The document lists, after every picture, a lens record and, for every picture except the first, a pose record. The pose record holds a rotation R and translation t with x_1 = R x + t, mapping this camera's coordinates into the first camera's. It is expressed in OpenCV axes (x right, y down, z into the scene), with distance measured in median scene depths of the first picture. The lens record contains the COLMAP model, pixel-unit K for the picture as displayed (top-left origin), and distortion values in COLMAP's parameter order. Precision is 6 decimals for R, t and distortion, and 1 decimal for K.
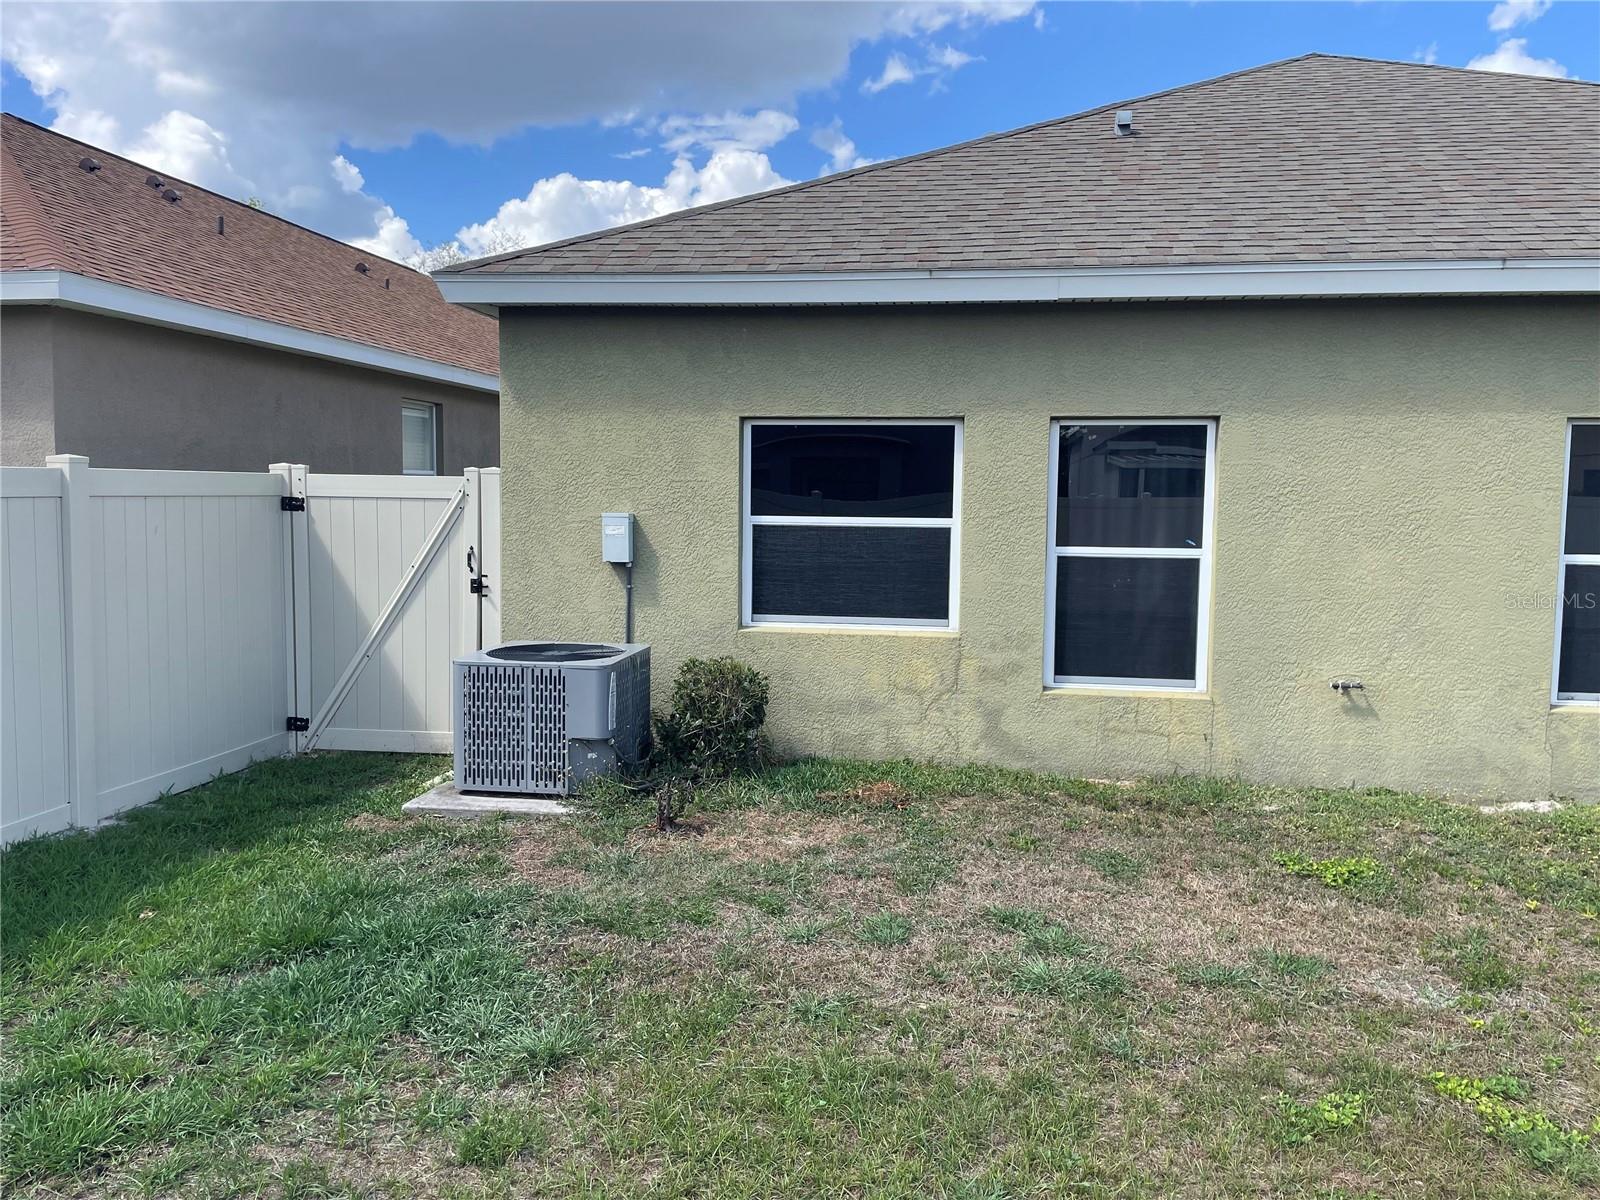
lens RADIAL K [[1187.3, 0, 794.4], [0, 1187.3, 582.1], [0, 0, 1]] dist [0.103352, -0.116954]
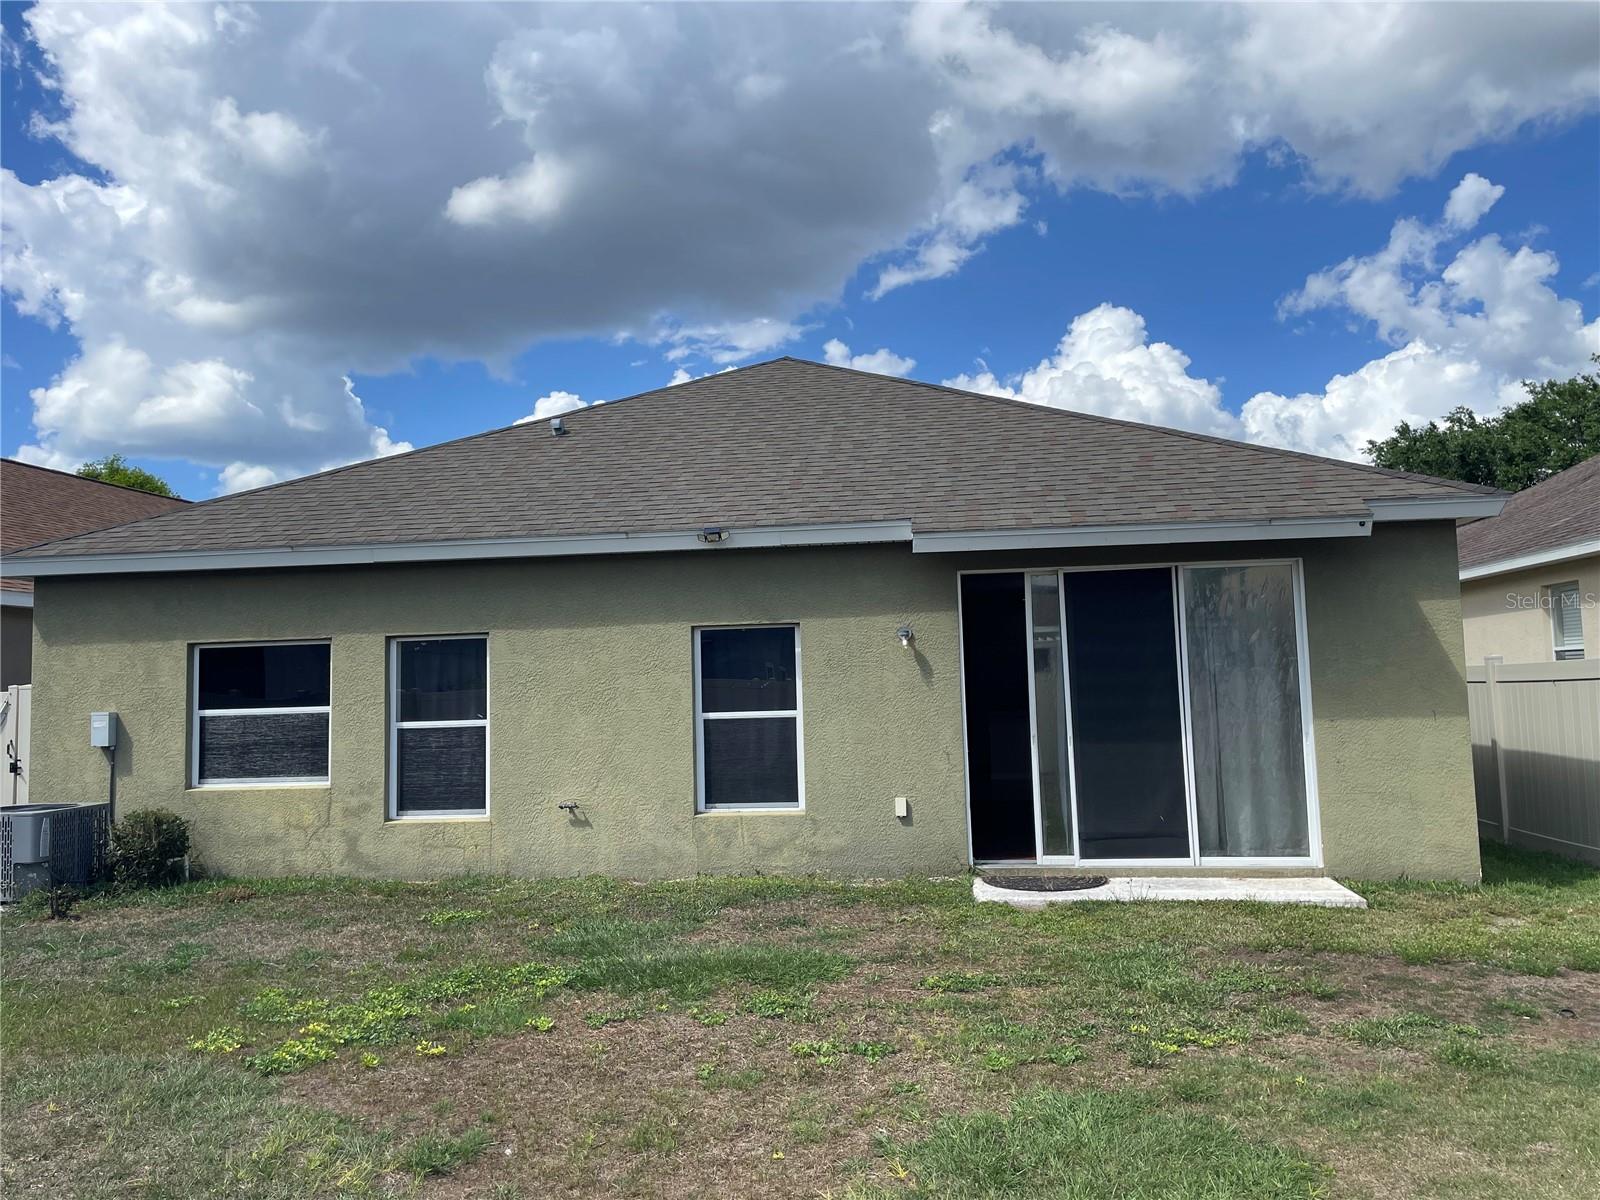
lens RADIAL K [[1227.2, 0, 805.1], [0, 1227.2, 566.7], [0, 0, 1]] dist [0.096788, -0.126619]
pose [[0.999132, -0.039739, 0.012465, 0.700970], [0.041234, 0.985948, -0.161884, 0.049369], [-0.005856, 0.162257, 0.986731, -0.545787]]
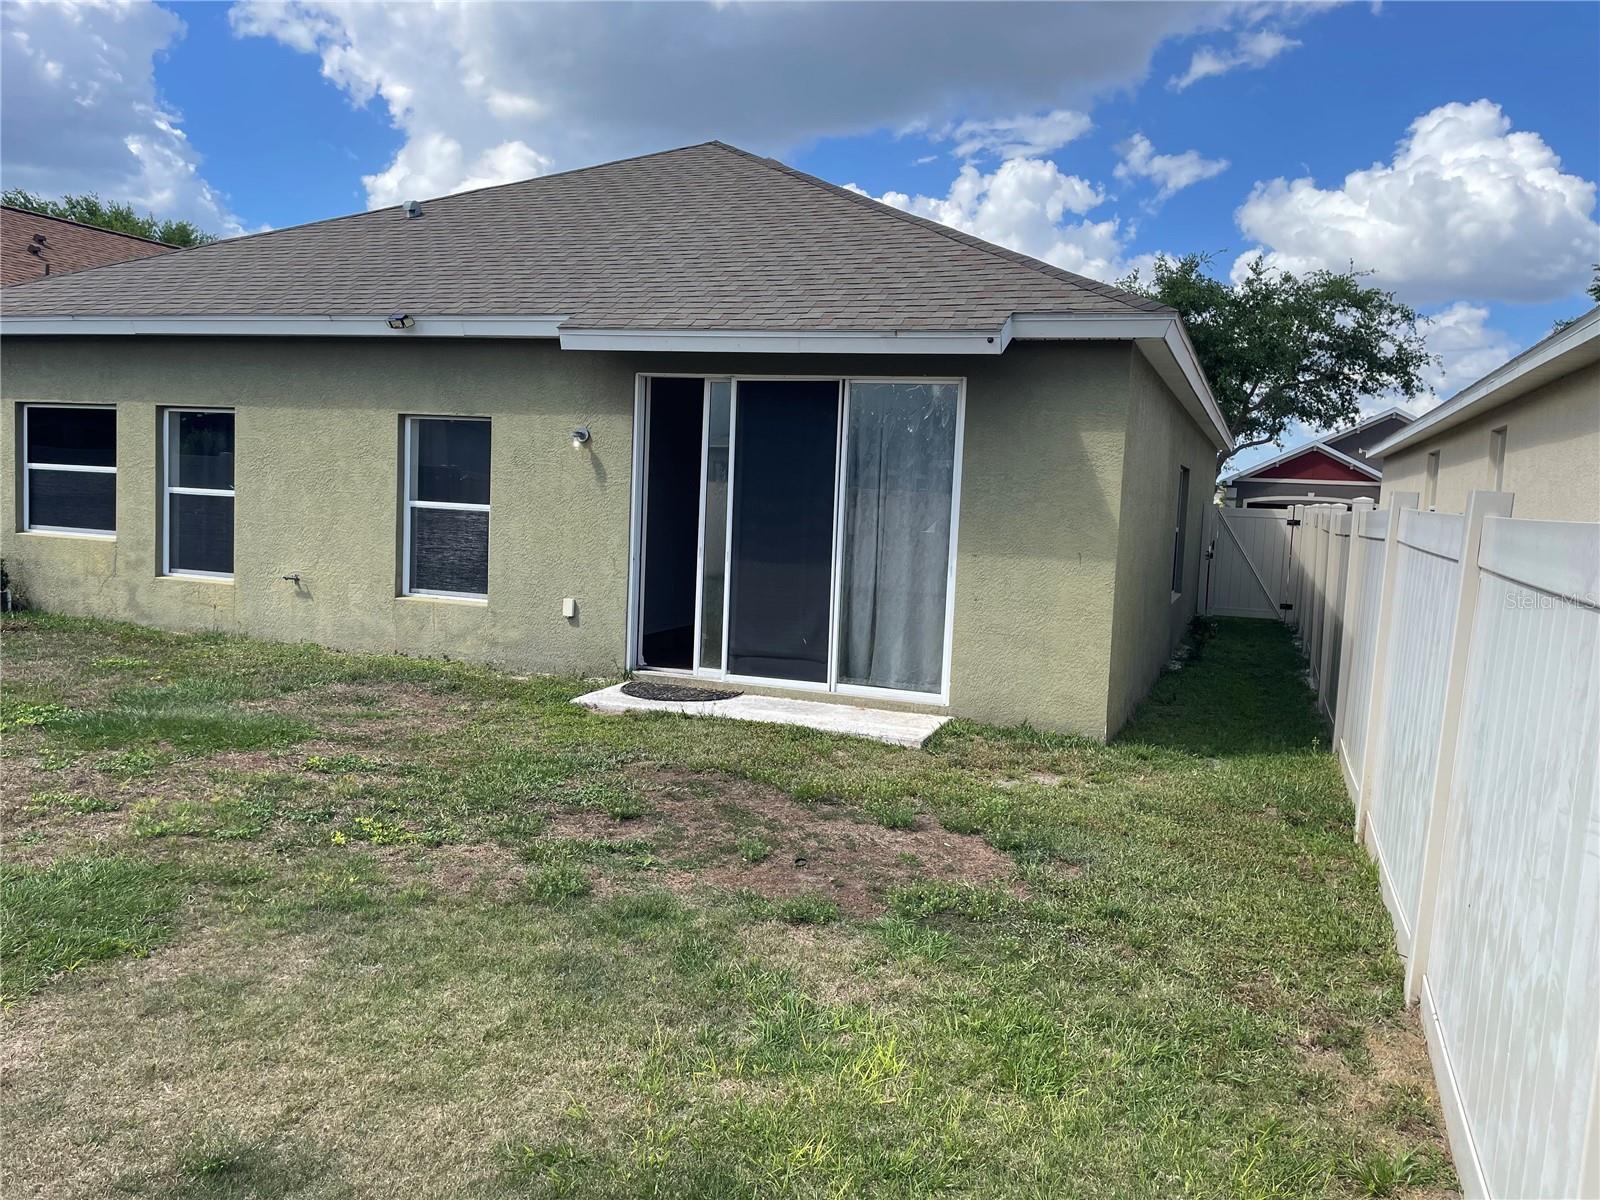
lens RADIAL K [[1225.5, 0, 820.1], [0, 1225.5, 594.1], [0, 0, 1]] dist [0.101520, -0.129968]
pose [[0.975524, 0.051107, -0.213873, 1.403591], [-0.052020, 0.998645, 0.001359, 0.064381], [0.213653, 0.009800, 0.976860, -0.433963]]
